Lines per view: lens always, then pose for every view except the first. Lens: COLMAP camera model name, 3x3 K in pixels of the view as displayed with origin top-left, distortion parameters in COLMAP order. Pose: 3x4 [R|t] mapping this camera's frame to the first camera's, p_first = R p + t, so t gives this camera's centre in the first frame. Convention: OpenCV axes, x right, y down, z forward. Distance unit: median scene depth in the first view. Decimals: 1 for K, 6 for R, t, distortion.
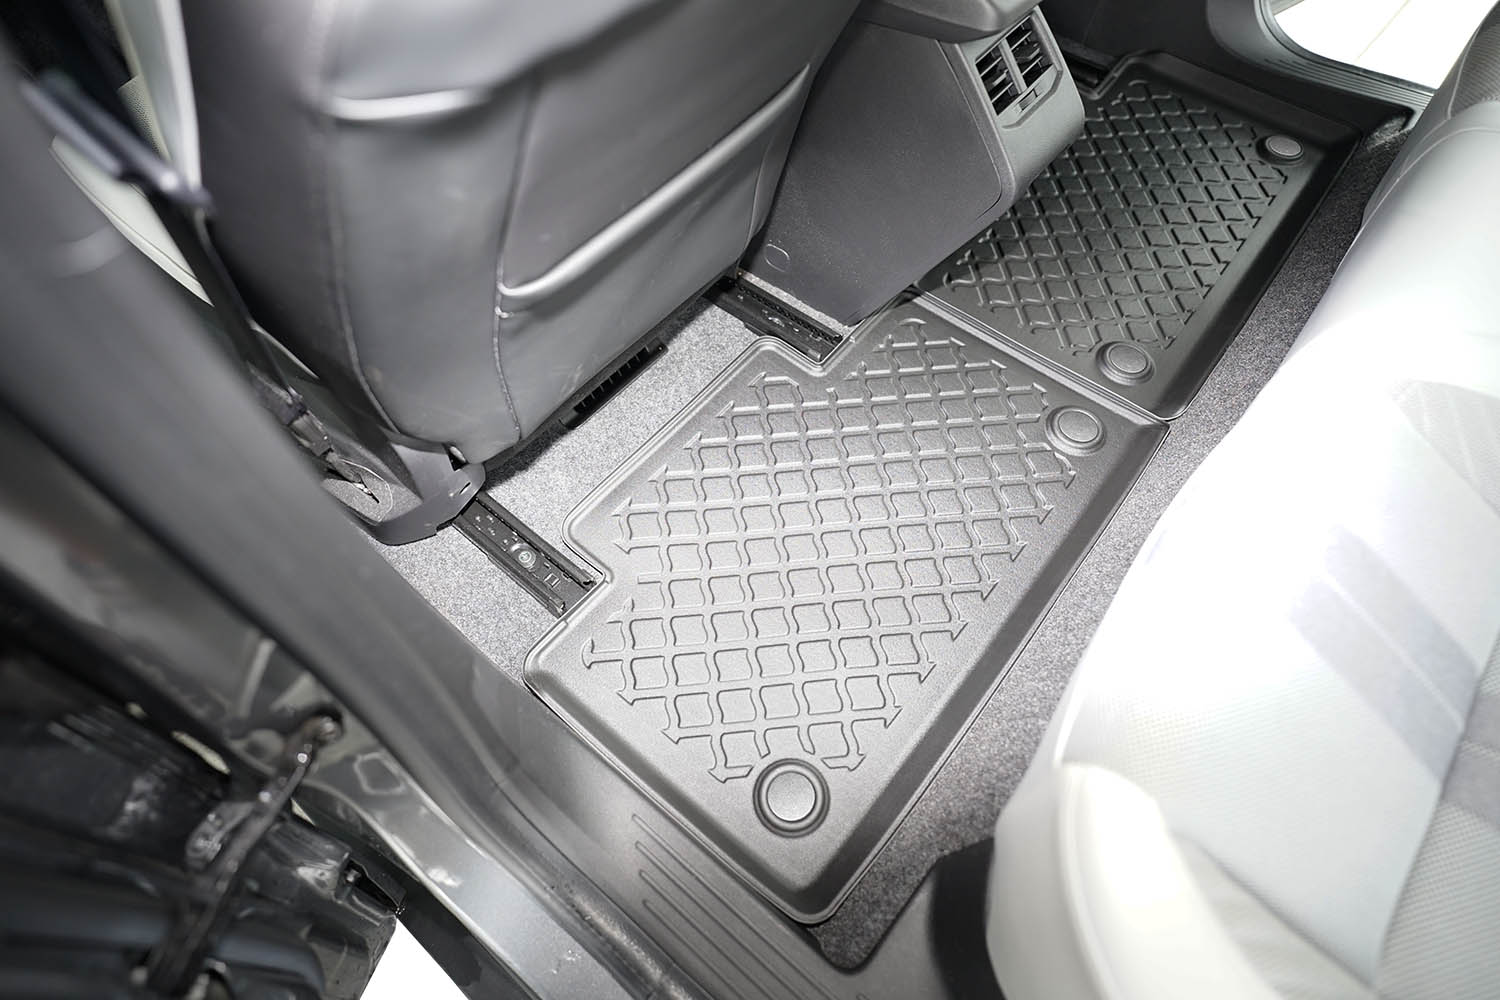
lens RADIAL K [[833.3, 0, 750.0], [0, 833.3, 500.0], [0, 0, 1]] dist [-0.057786, 0.043373]
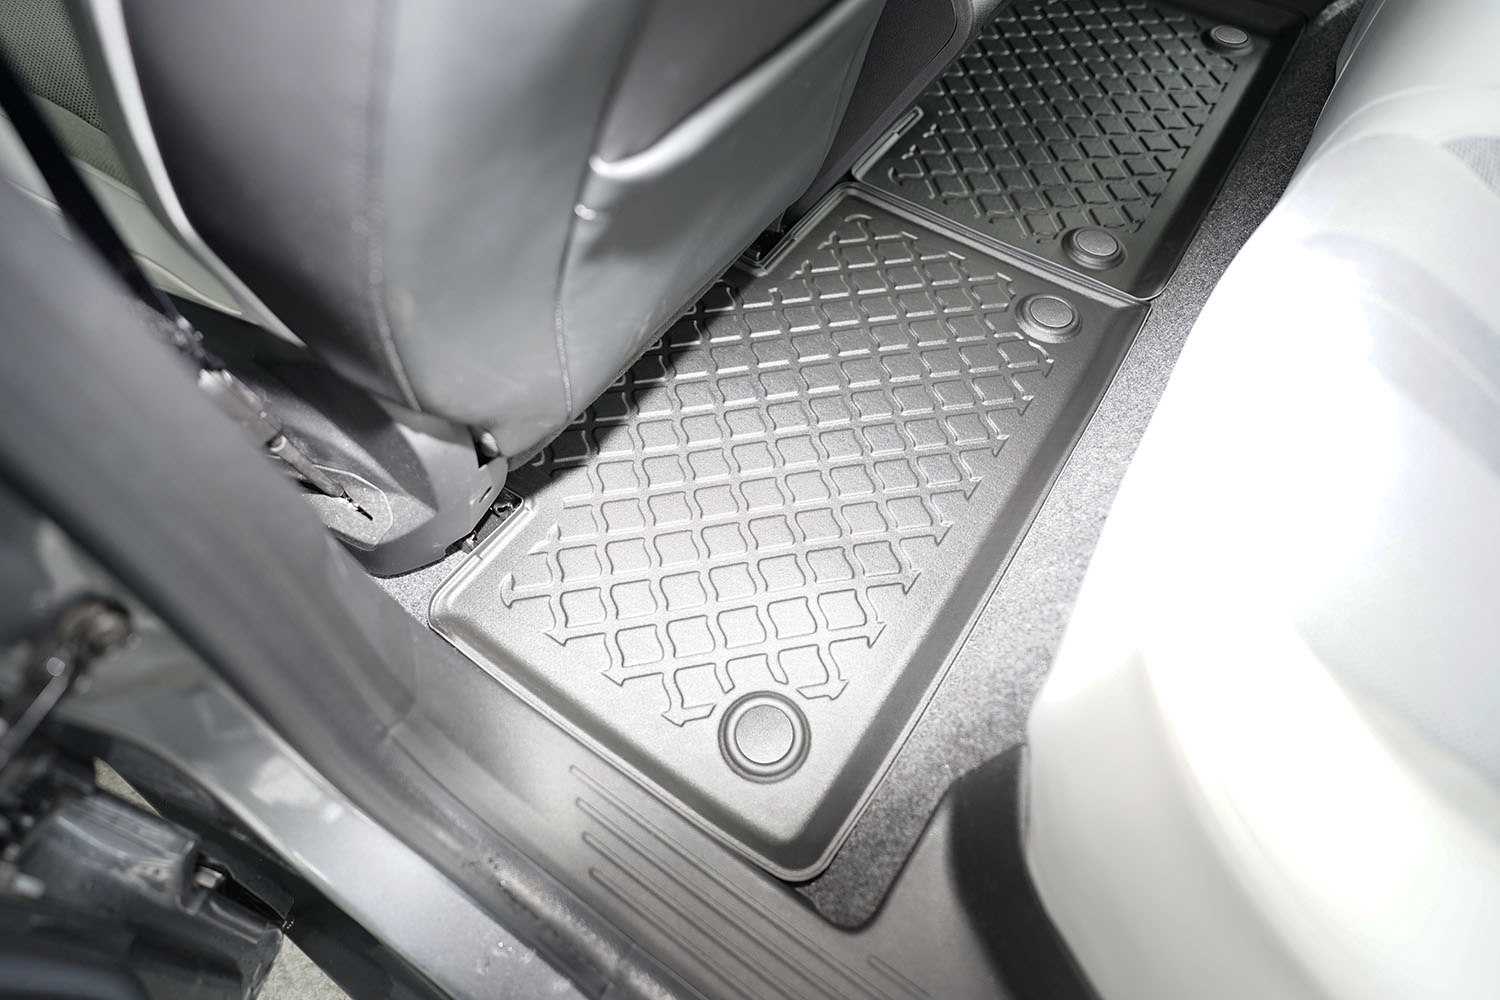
lens RADIAL K [[833.3, 0, 750.0], [0, 833.3, 500.0], [0, 0, 1]] dist [-0.057786, 0.043373]
pose [[0.995260, -0.064984, 0.072353, -0.008761], [0.066467, 0.997621, -0.018287, 0.135738], [-0.070992, 0.023010, 0.997211, 0.165894]]
